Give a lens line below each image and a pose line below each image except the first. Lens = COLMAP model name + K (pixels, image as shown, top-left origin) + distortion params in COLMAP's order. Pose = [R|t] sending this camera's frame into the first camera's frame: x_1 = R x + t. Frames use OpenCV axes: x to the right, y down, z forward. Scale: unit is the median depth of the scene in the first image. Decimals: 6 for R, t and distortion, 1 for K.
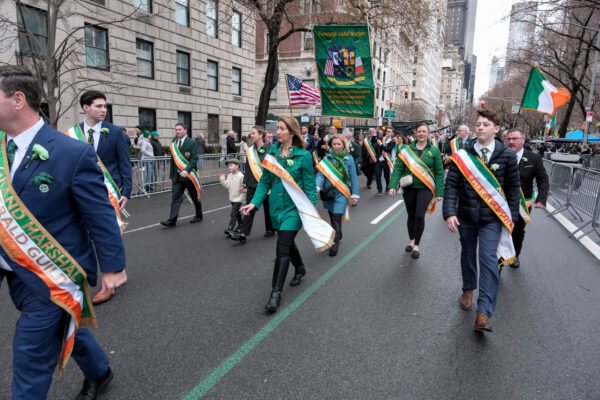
lens RADIAL K [[418.4, 0, 323.7], [0, 418.4, 212.8], [0, 0, 1]] dist [-0.034469, 0.018589]
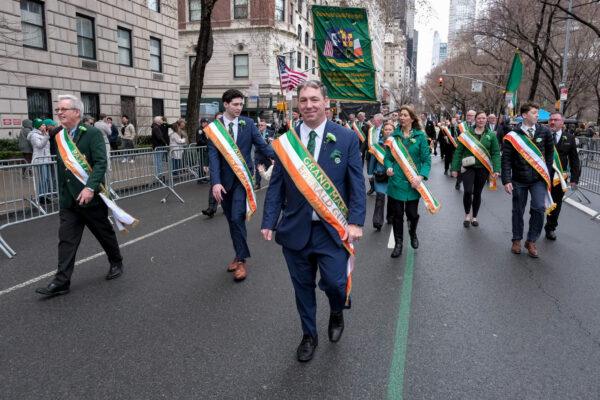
lens RADIAL K [[462.1, 0, 289.8], [0, 462.1, 206.1], [0, 0, 1]] dist [-0.040319, 0.016179]
pose [[0.996633, -0.033007, 0.075058, -0.032468], [0.032869, 0.999455, 0.003067, -0.021963], [-0.075118, -0.000589, 0.997174, 0.115828]]
